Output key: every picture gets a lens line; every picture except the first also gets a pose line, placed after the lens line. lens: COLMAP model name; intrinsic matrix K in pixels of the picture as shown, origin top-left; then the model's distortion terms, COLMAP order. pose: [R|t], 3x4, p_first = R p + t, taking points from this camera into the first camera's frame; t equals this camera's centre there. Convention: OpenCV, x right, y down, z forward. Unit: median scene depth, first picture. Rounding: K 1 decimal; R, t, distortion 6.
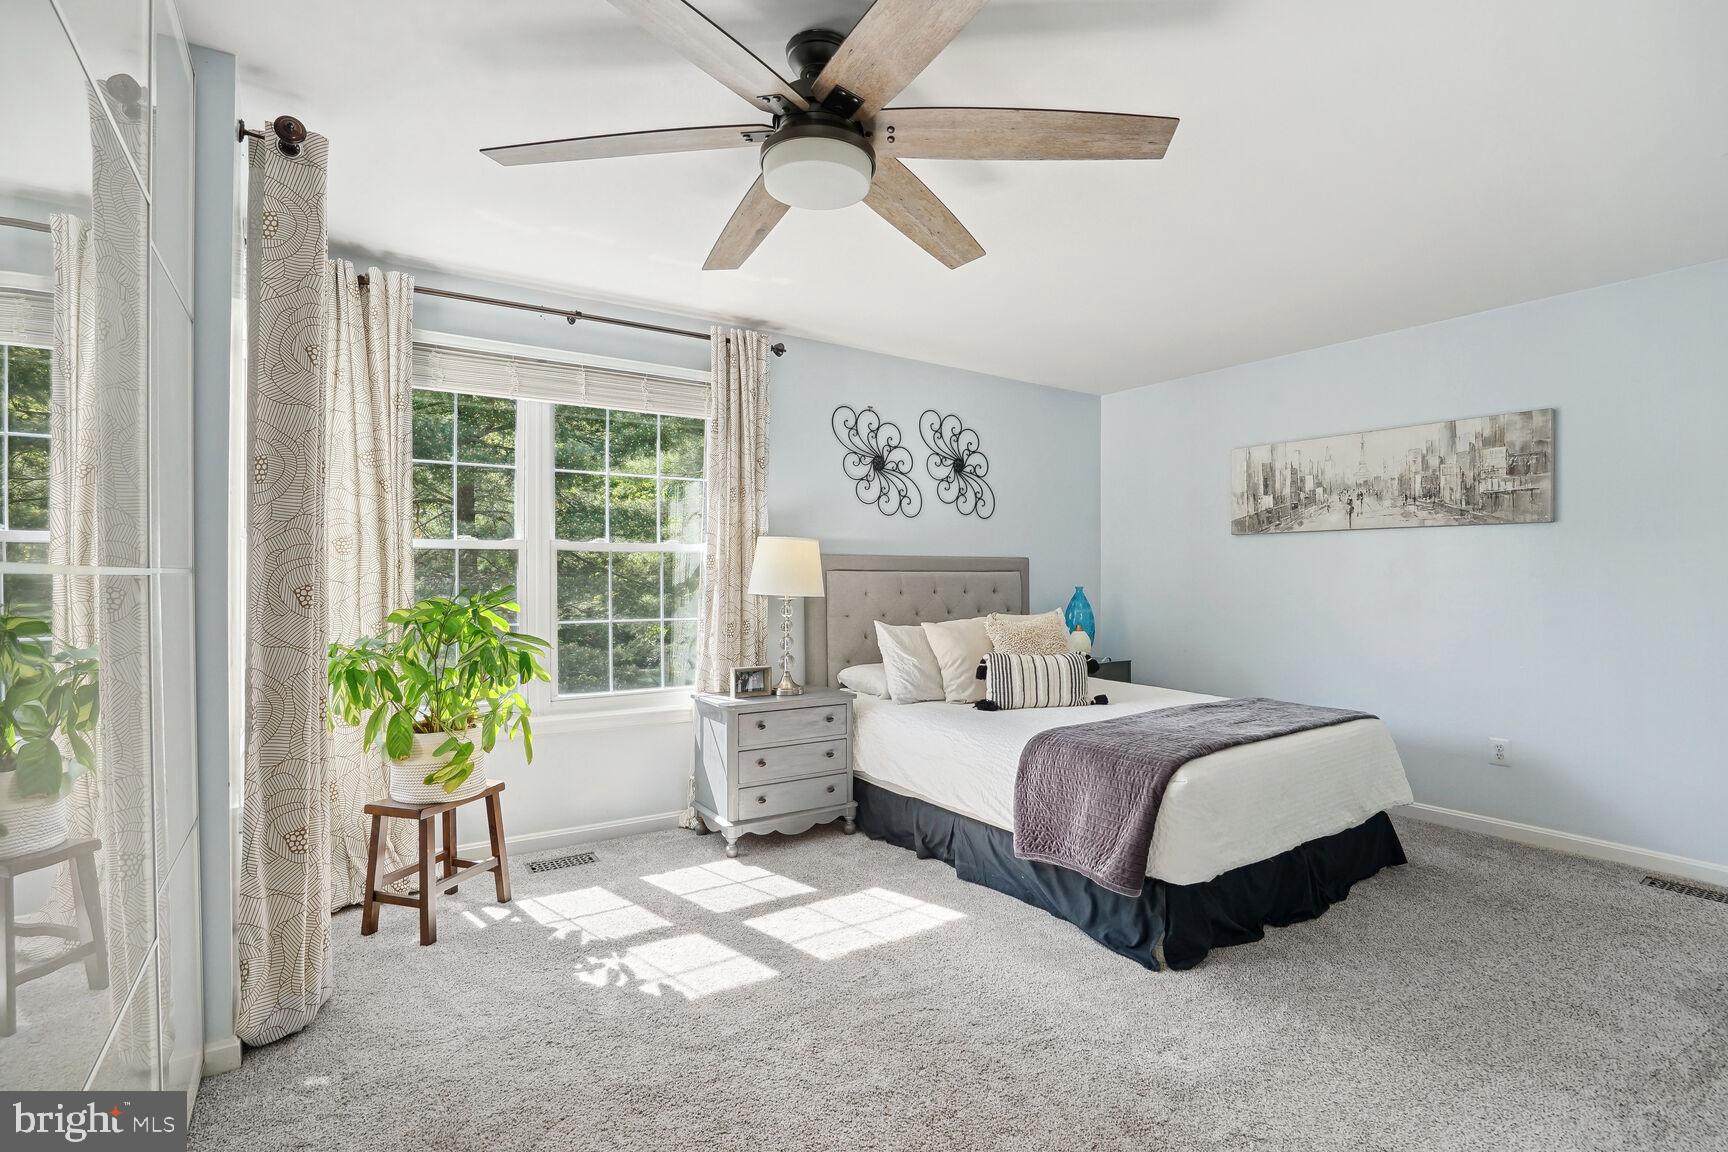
lens RADIAL K [[808.8, 0, 861.1], [0, 808.8, 581.7], [0, 0, 1]] dist [-0.034489, 0.003344]
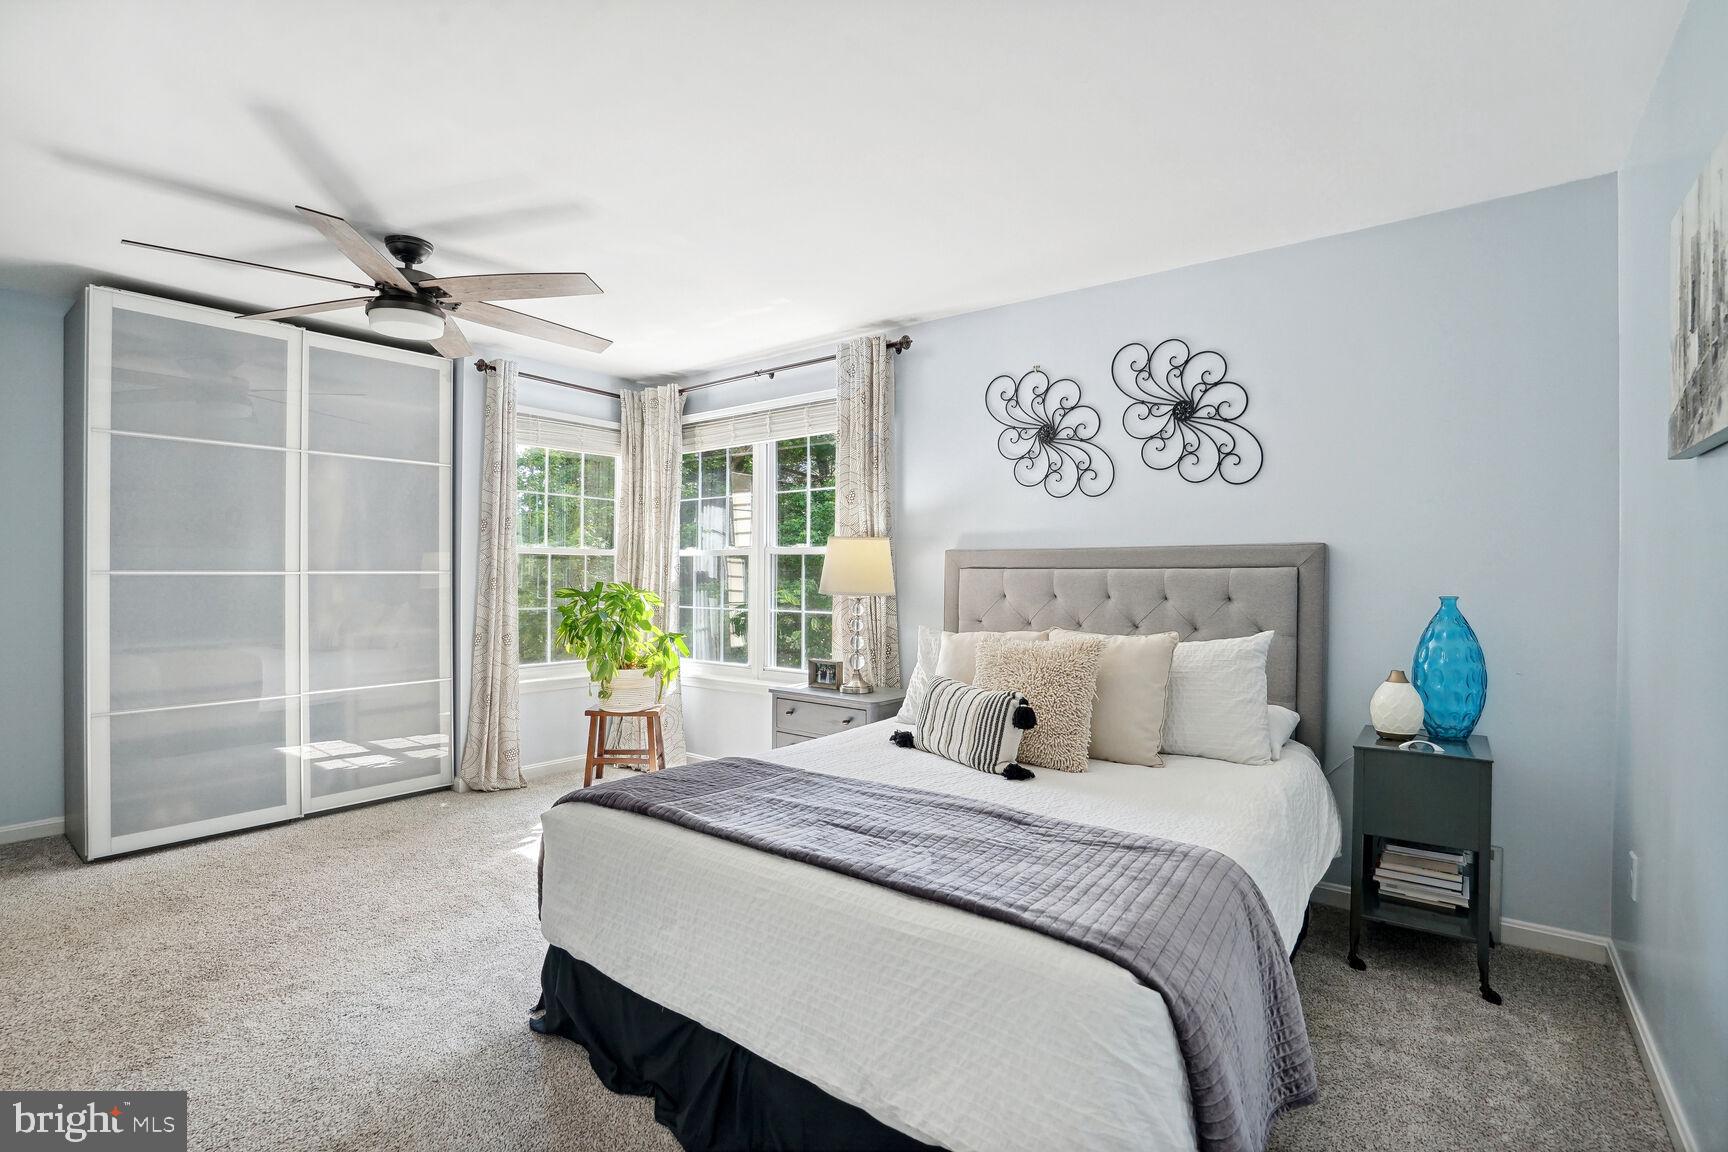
lens RADIAL K [[808.8, 0, 856.5], [0, 808.8, 577.0], [0, 0, 1]] dist [-0.034489, 0.003344]
pose [[0.319796, 0.007594, -0.947456, 0.722265], [0.000786, 0.999965, 0.008280, -0.011435], [0.947486, -0.003393, 0.319779, 0.567152]]
